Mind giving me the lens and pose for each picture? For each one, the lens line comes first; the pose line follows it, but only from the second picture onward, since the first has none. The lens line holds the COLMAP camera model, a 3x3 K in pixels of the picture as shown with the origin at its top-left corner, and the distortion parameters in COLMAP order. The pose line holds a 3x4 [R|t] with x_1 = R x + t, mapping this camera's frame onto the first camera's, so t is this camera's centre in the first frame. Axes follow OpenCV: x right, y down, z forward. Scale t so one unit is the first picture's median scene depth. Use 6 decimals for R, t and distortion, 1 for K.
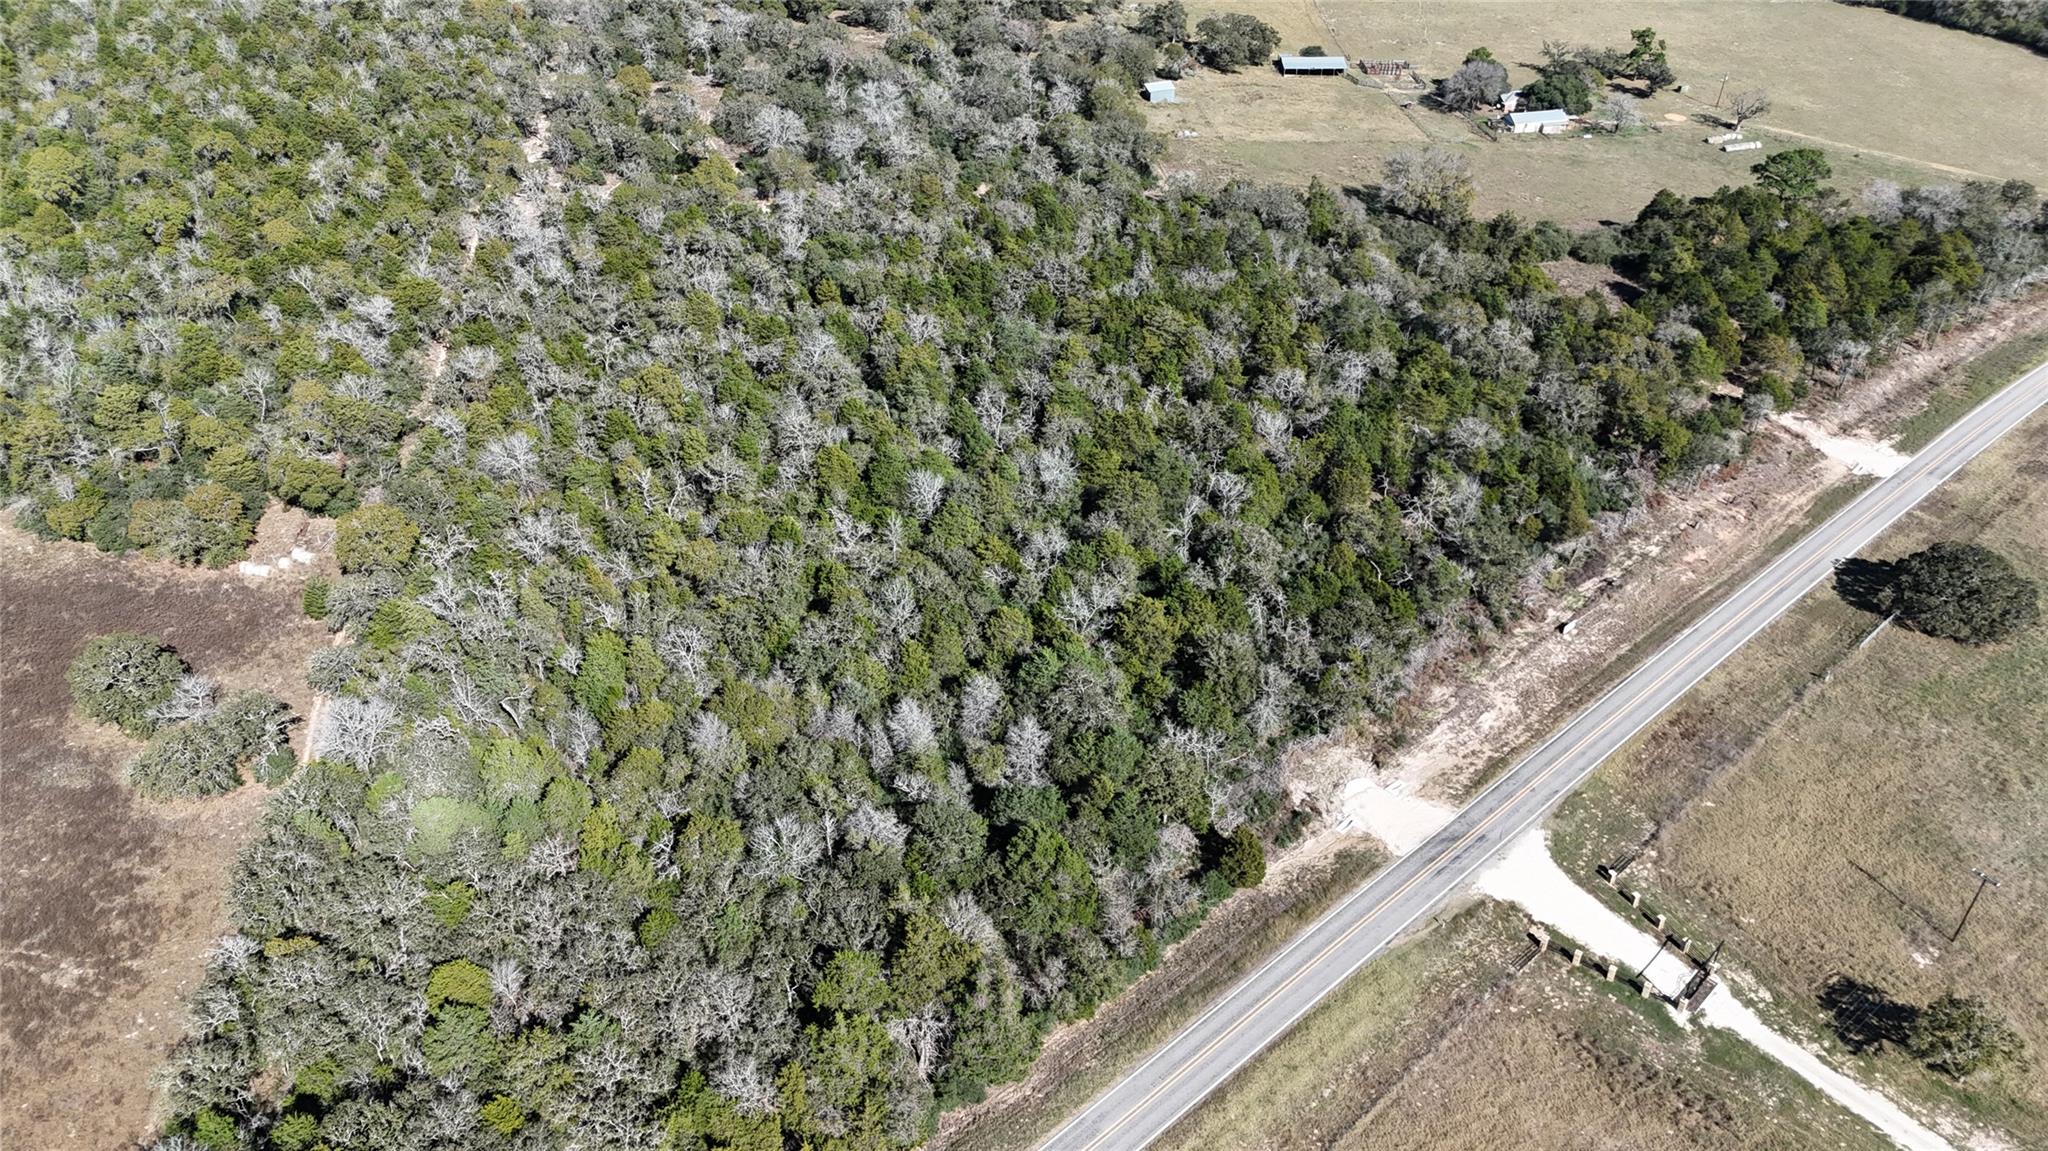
lens RADIAL K [[1510.1, 0, 1022.5], [0, 1510.1, 572.7], [0, 0, 1]] dist [0.062231, -0.046207]
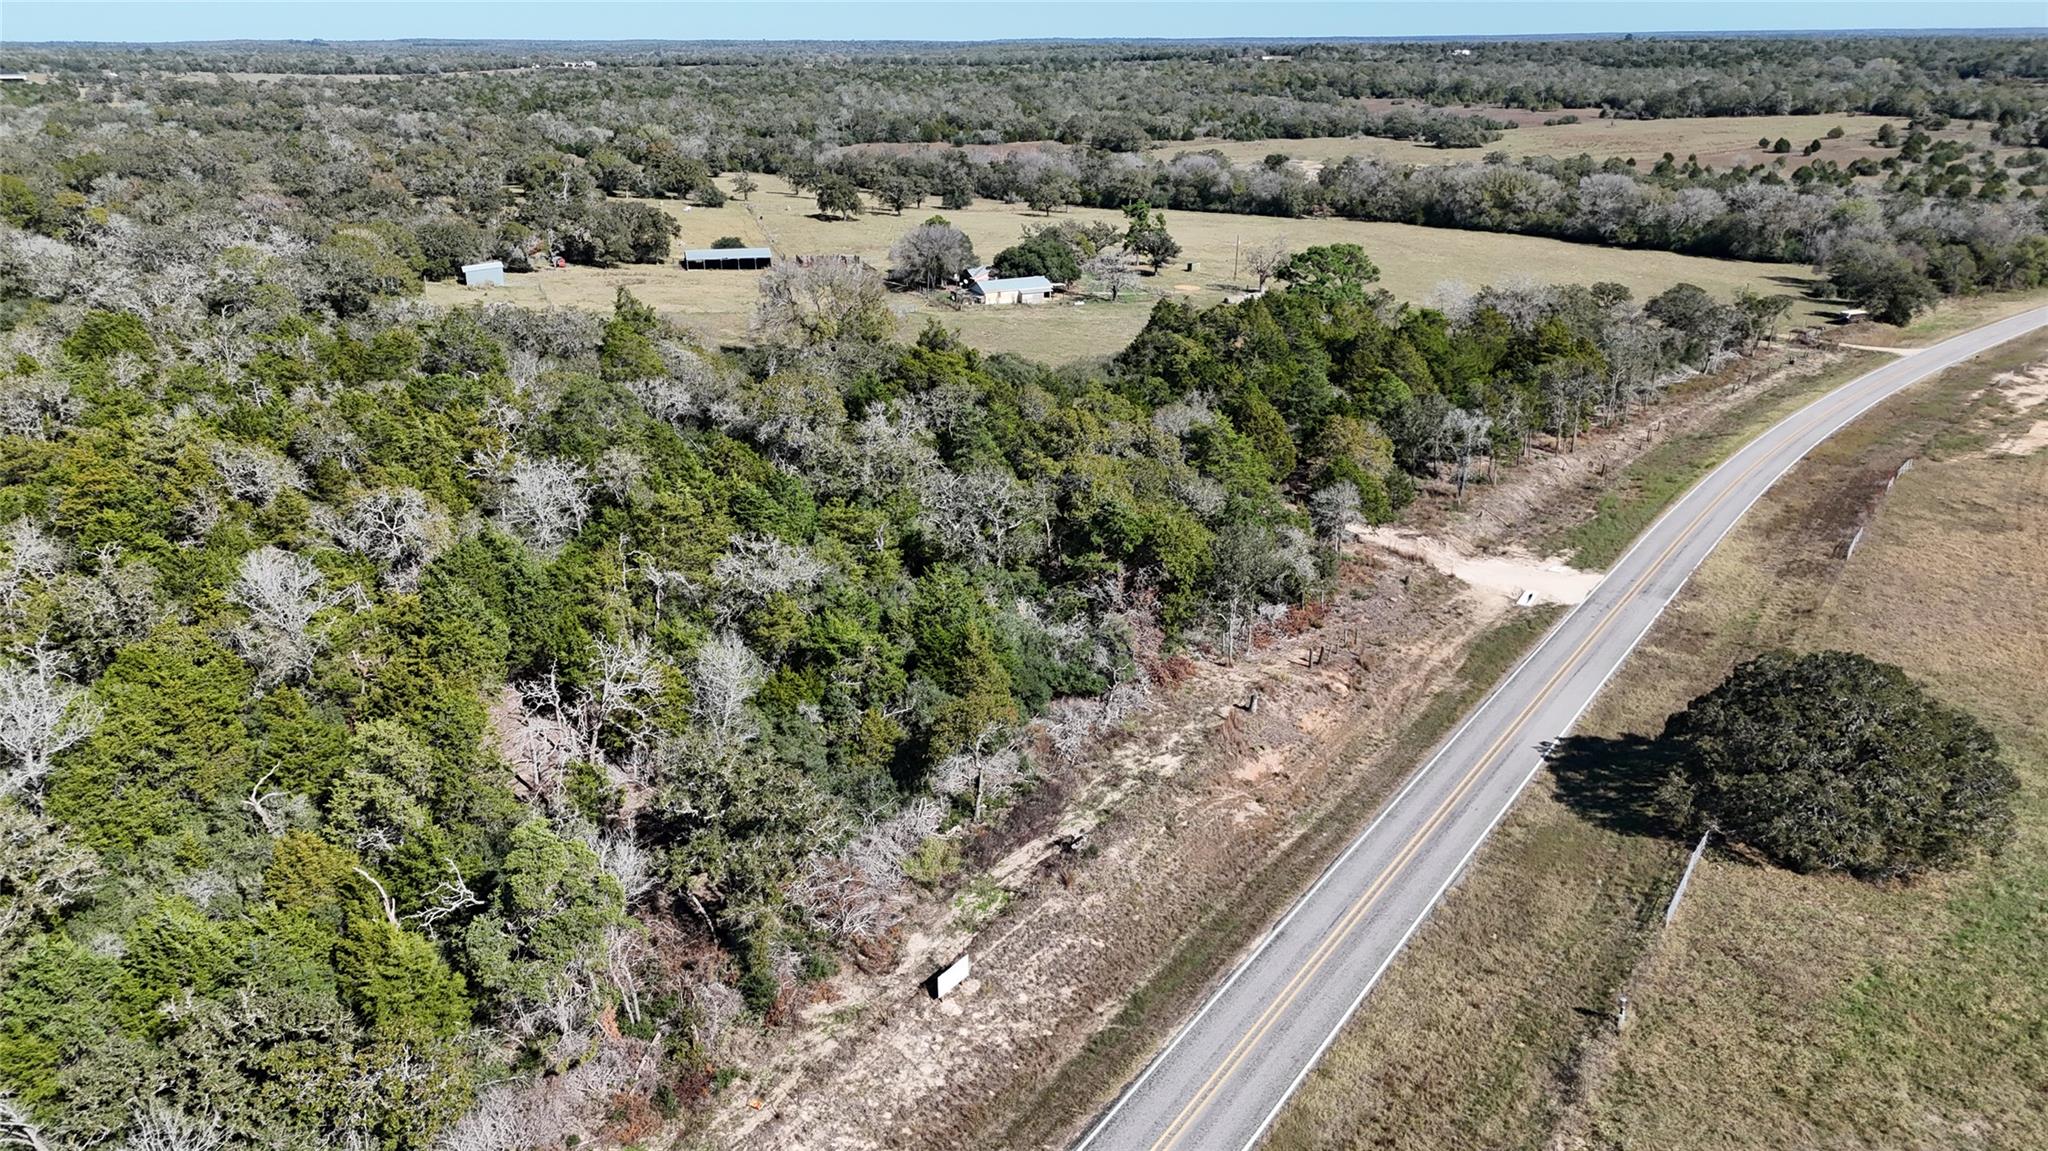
lens RADIAL K [[1510.1, 0, 1023.6], [0, 1510.1, 547.3], [0, 0, 1]] dist [0.062231, -0.046207]
pose [[0.969740, -0.085774, 0.228577, 0.278559], [0.145277, 0.955187, -0.257901, 0.031089], [-0.196213, 0.283304, 0.938744, 0.580924]]
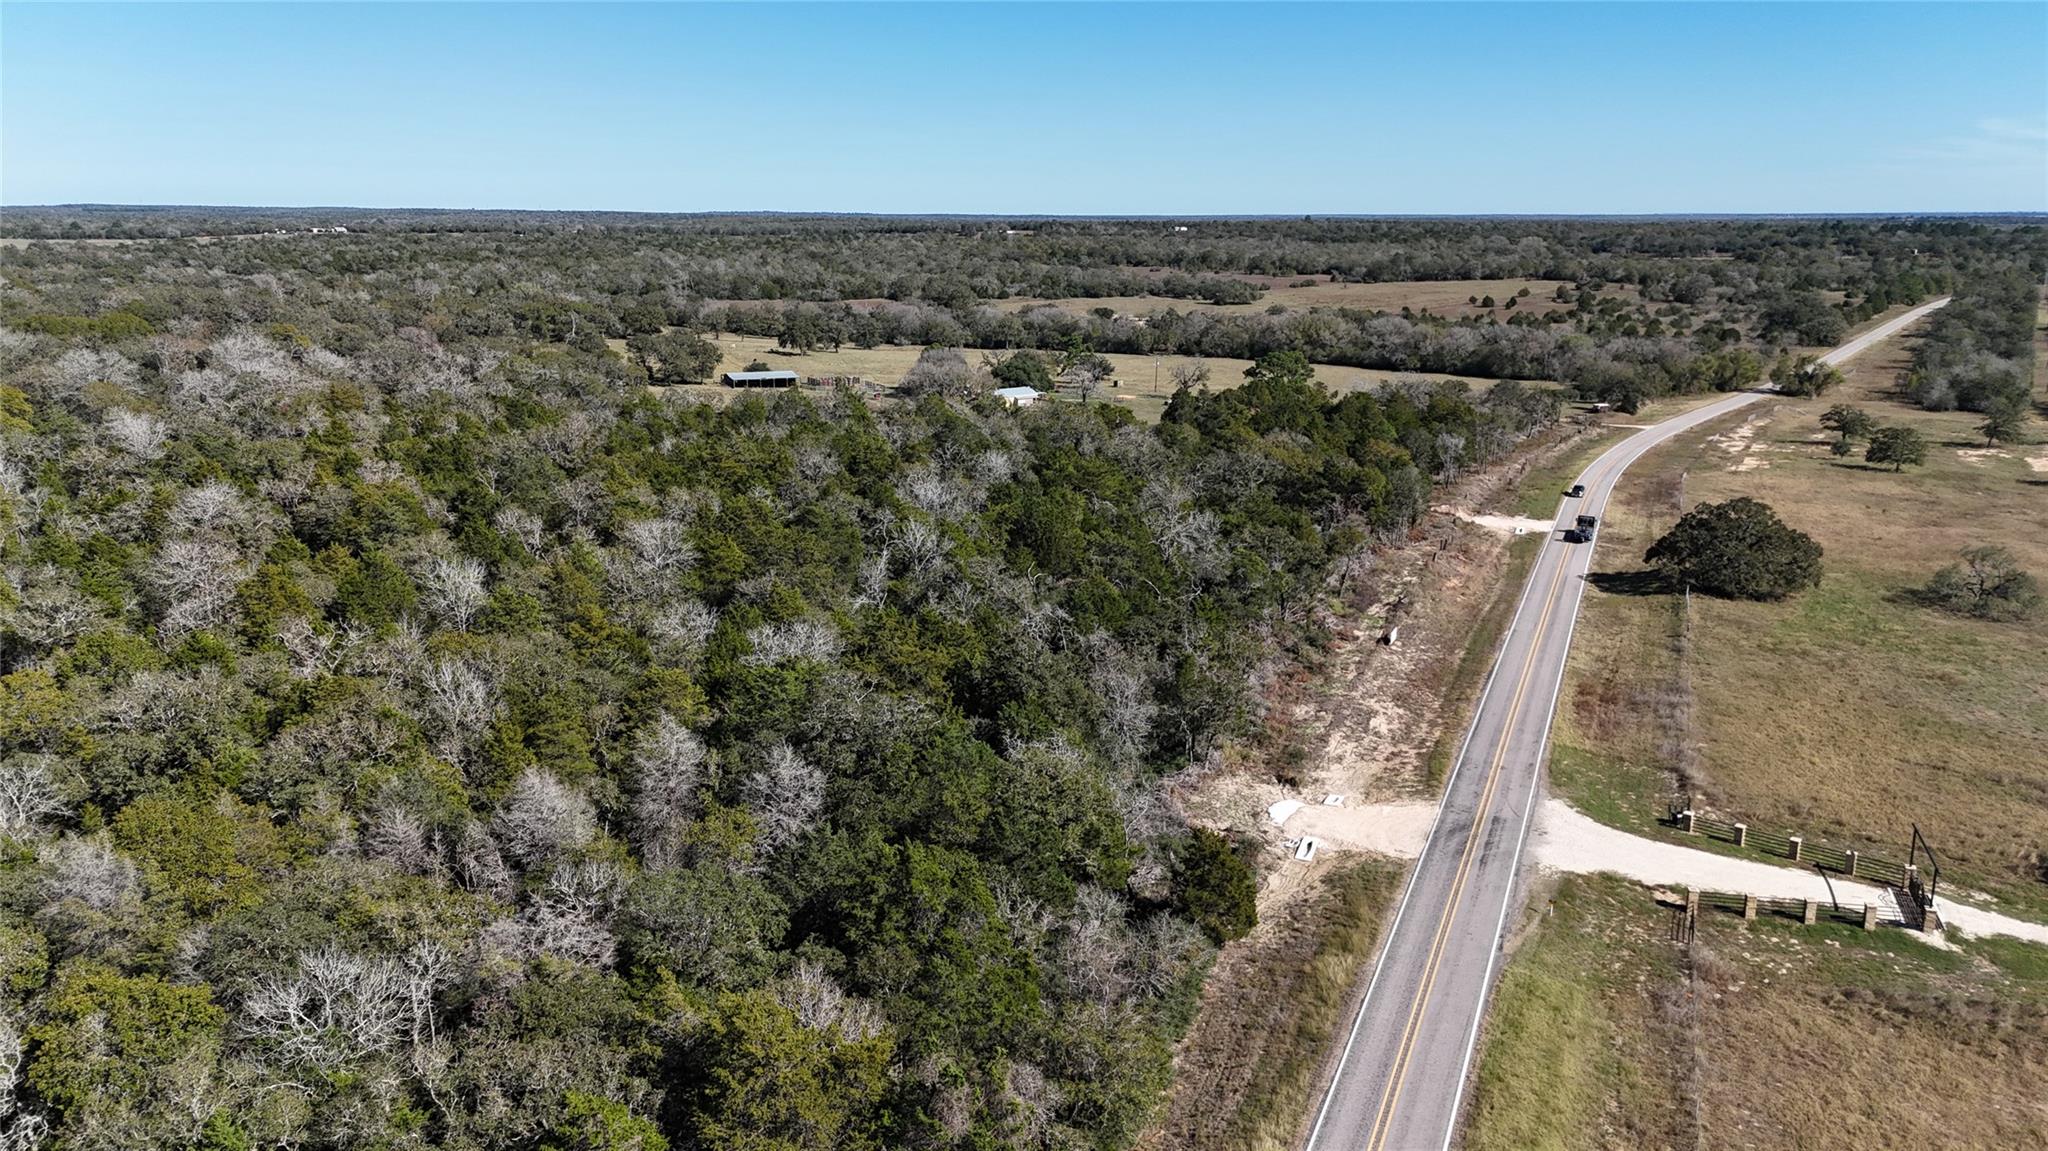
lens RADIAL K [[1510.1, 0, 1027.4], [0, 1510.1, 573.4], [0, 0, 1]] dist [0.062231, -0.046207]
pose [[0.904290, -0.098785, 0.415334, -0.106849], [0.241088, 0.921051, -0.305845, 0.178737], [-0.352331, 0.376704, 0.856713, 0.374702]]
